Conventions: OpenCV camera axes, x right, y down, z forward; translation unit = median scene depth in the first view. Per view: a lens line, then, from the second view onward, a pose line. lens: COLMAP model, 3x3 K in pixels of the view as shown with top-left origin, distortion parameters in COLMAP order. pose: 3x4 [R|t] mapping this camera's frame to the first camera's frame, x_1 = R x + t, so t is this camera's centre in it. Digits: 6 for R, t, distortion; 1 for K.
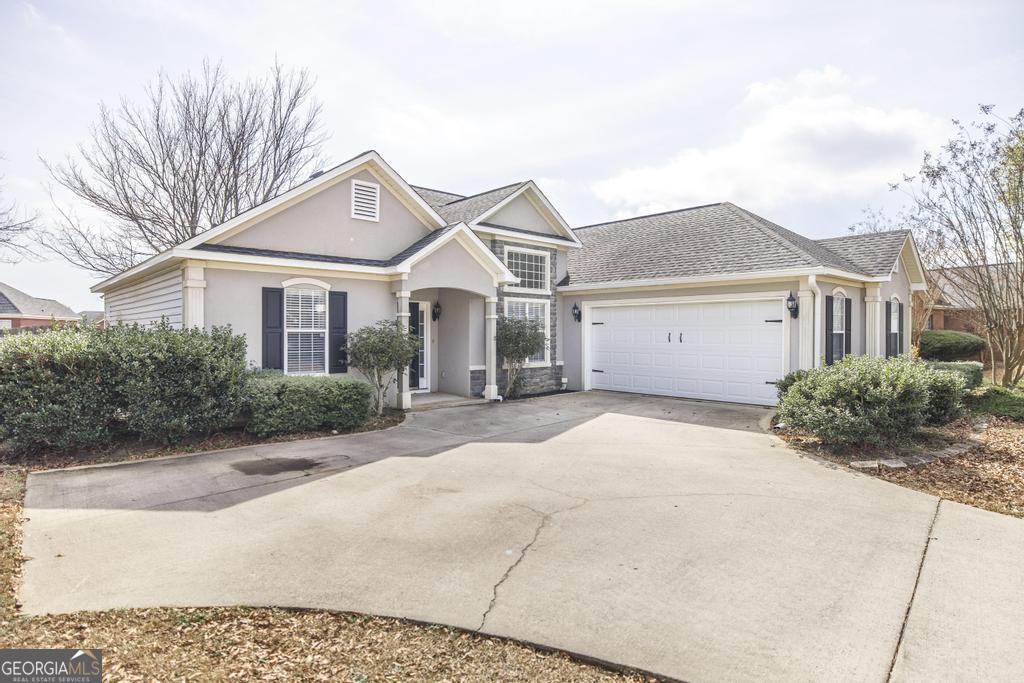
lens RADIAL K [[547.6, 0, 511.3], [0, 547.6, 338.0], [0, 0, 1]] dist [-0.001268, -0.000080]
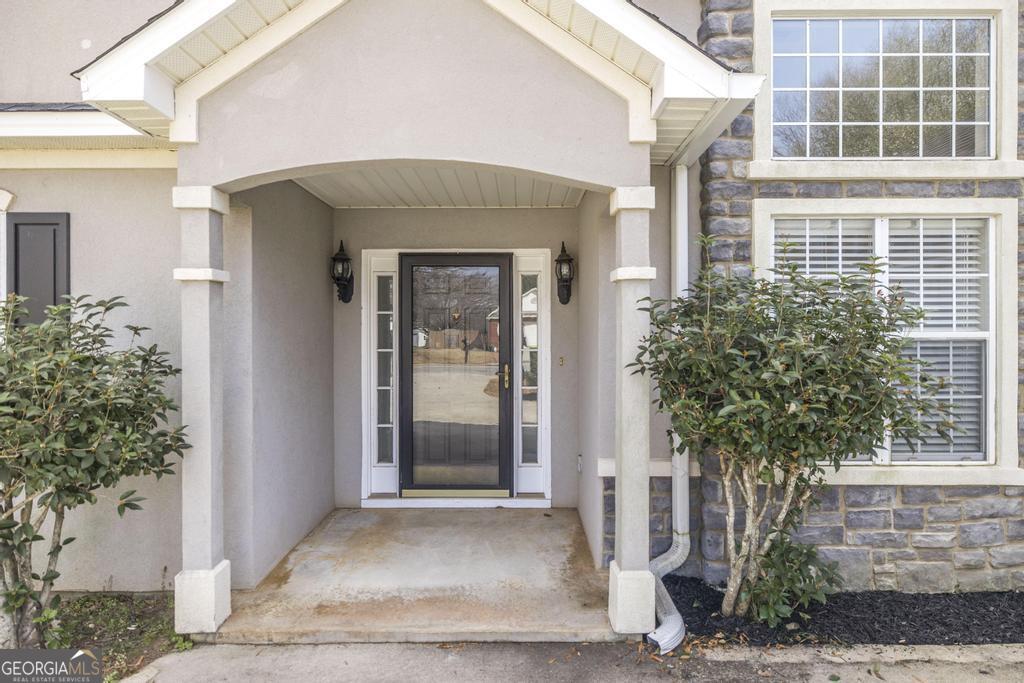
lens RADIAL K [[586.4, 0, 504.1], [0, 586.4, 328.5], [0, 0, 1]] dist [-0.002742, -0.000930]
pose [[0.728461, -0.000604, -0.685087, 0.095729], [-0.004503, 0.999974, -0.005669, -0.014151], [0.685073, 0.007214, 0.728439, 0.783689]]
